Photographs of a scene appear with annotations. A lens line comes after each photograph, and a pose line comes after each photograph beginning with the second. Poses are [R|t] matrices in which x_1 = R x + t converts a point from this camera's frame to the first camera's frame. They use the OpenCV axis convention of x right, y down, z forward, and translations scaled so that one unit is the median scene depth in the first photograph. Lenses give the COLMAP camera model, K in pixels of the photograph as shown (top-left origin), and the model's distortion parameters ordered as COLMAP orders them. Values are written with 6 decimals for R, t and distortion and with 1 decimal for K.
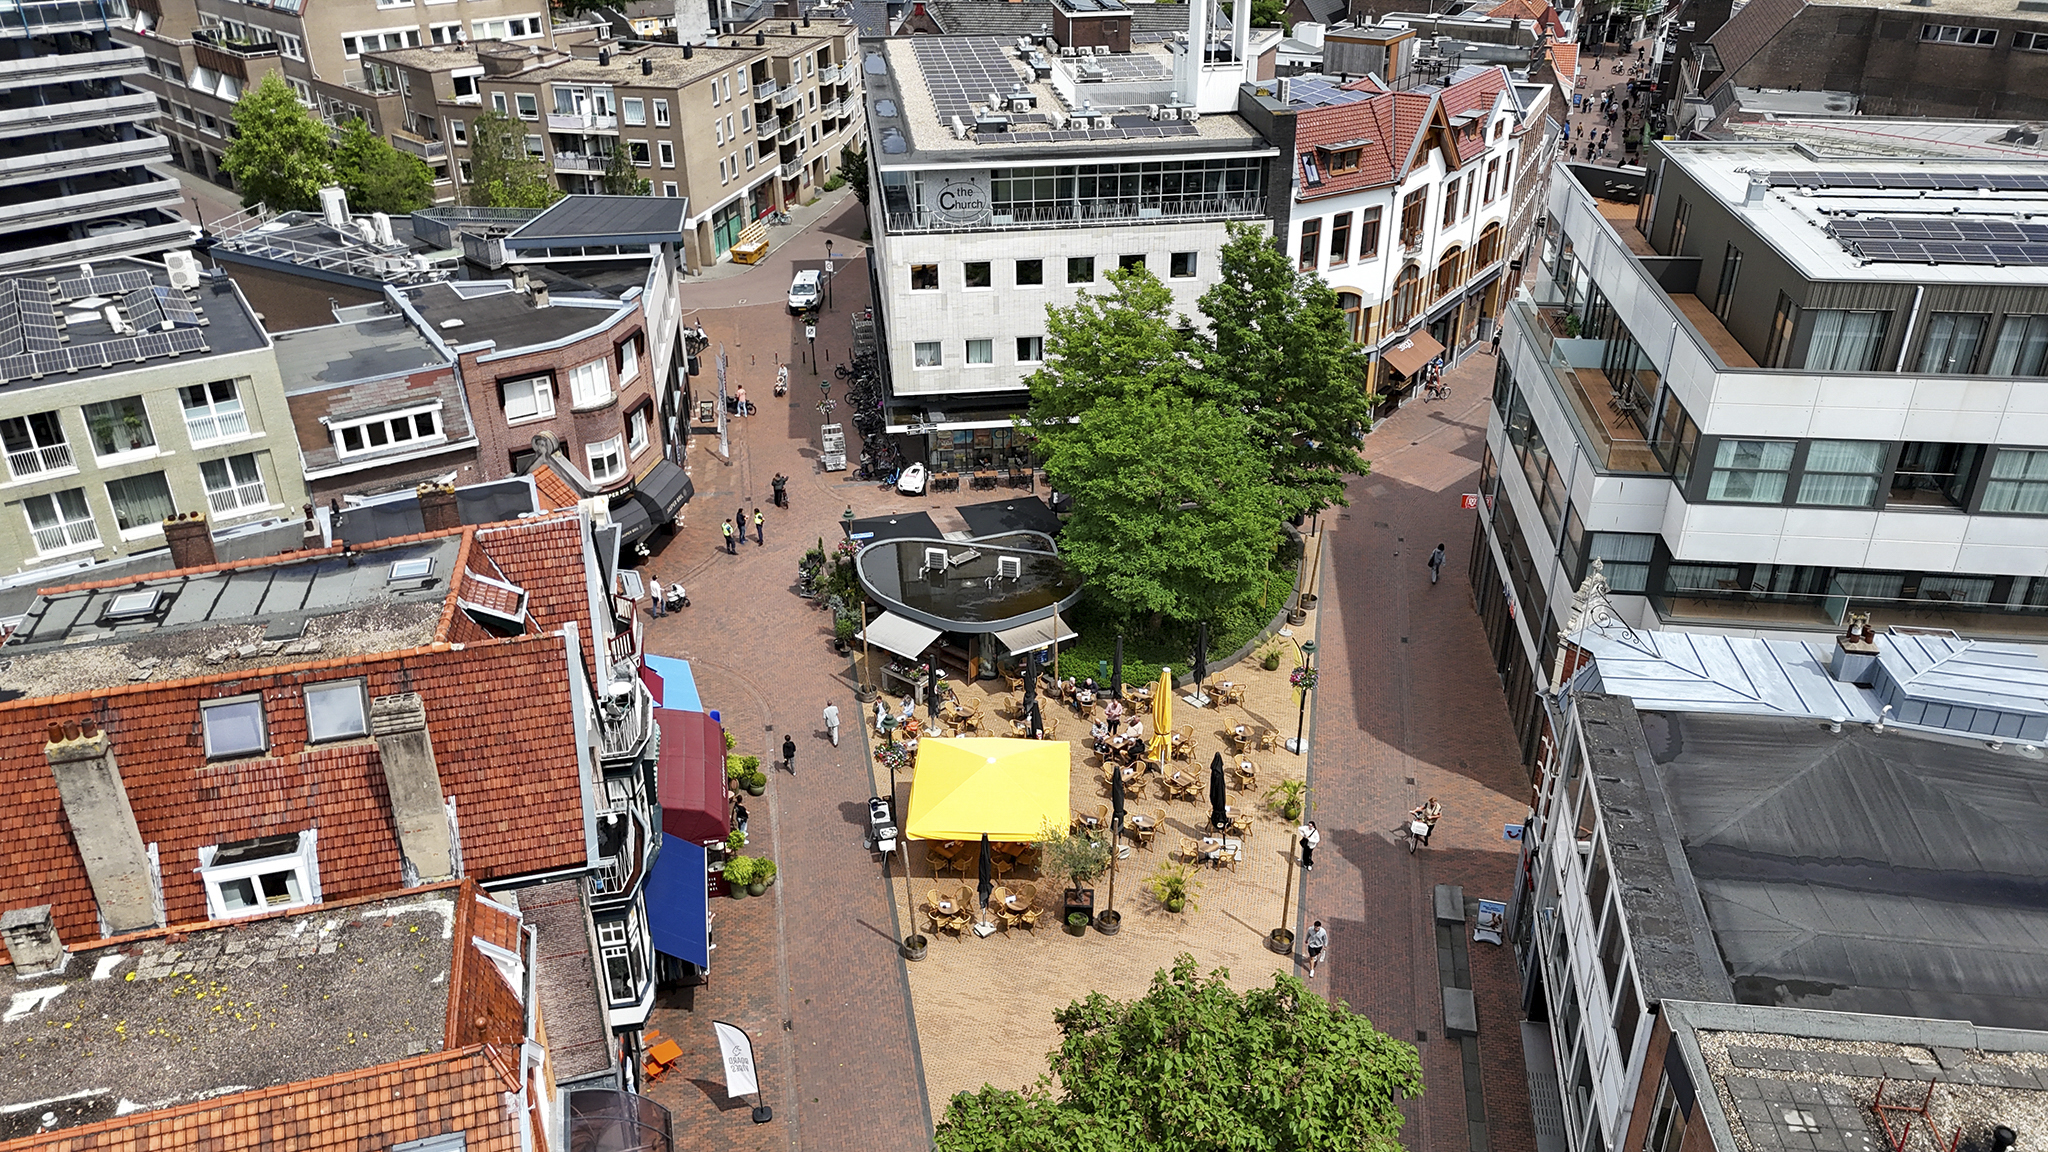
lens RADIAL K [[1483.1, 0, 1024.0], [0, 1483.1, 576.0], [0, 0, 1]] dist [0.000854, 0.015477]
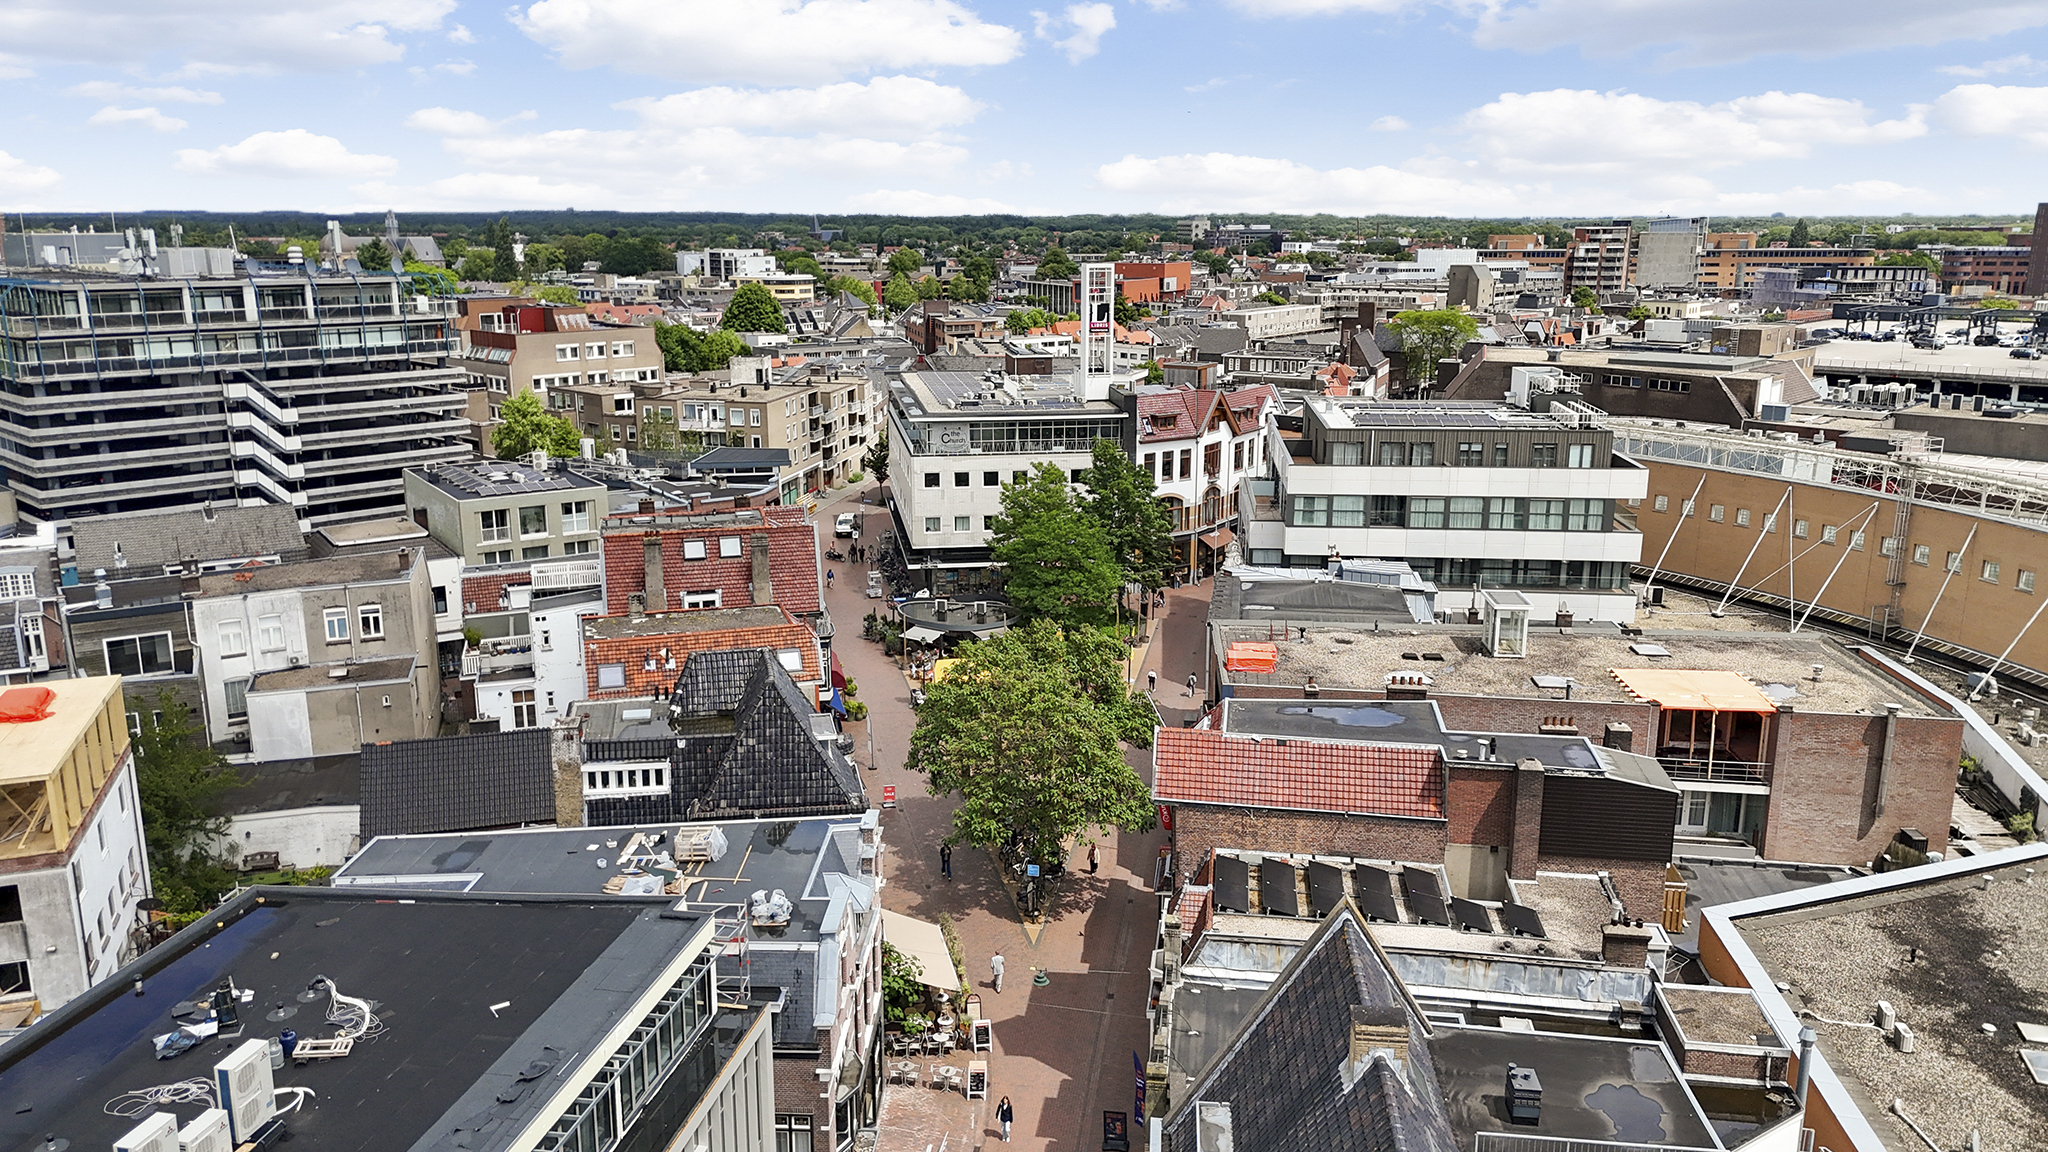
lens RADIAL K [[1407.8, 0, 1024.0], [0, 1407.8, 576.0], [0, 0, 1]] dist [0.001466, 0.001127]
pose [[0.999593, 0.003411, 0.028340, -0.003913], [0.003633, 0.969561, -0.244822, 0.303572], [-0.028312, 0.244826, 0.969154, -0.575190]]
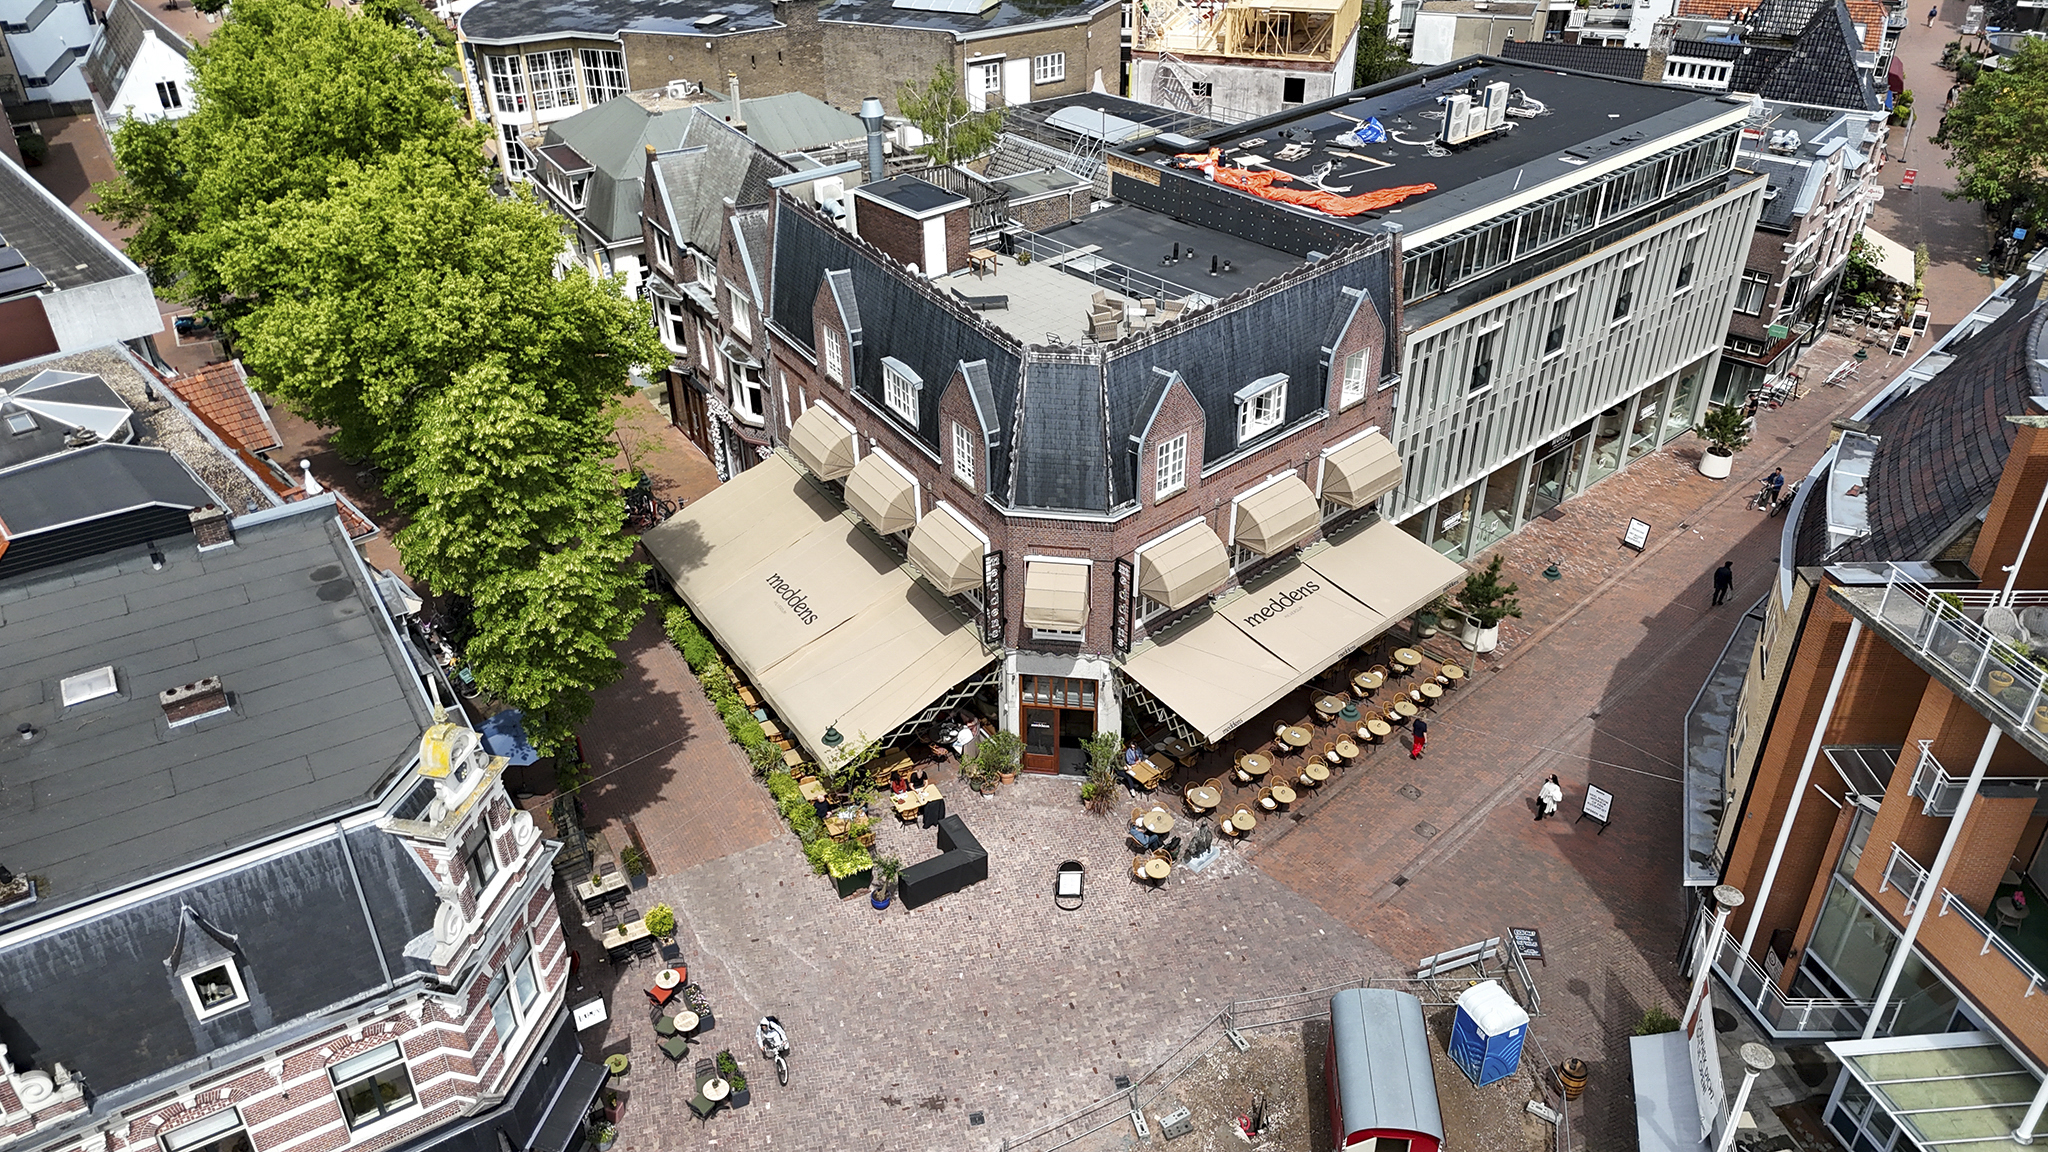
lens RADIAL K [[1483.1, 0, 1024.0], [0, 1483.1, 576.0], [0, 0, 1]] dist [0.000854, 0.015477]
pose [[0.790999, 0.319791, -0.521588, 0.085687], [-0.275341, 0.947378, 0.163287, 0.497018], [0.546359, 0.014454, 0.837427, -0.928803]]
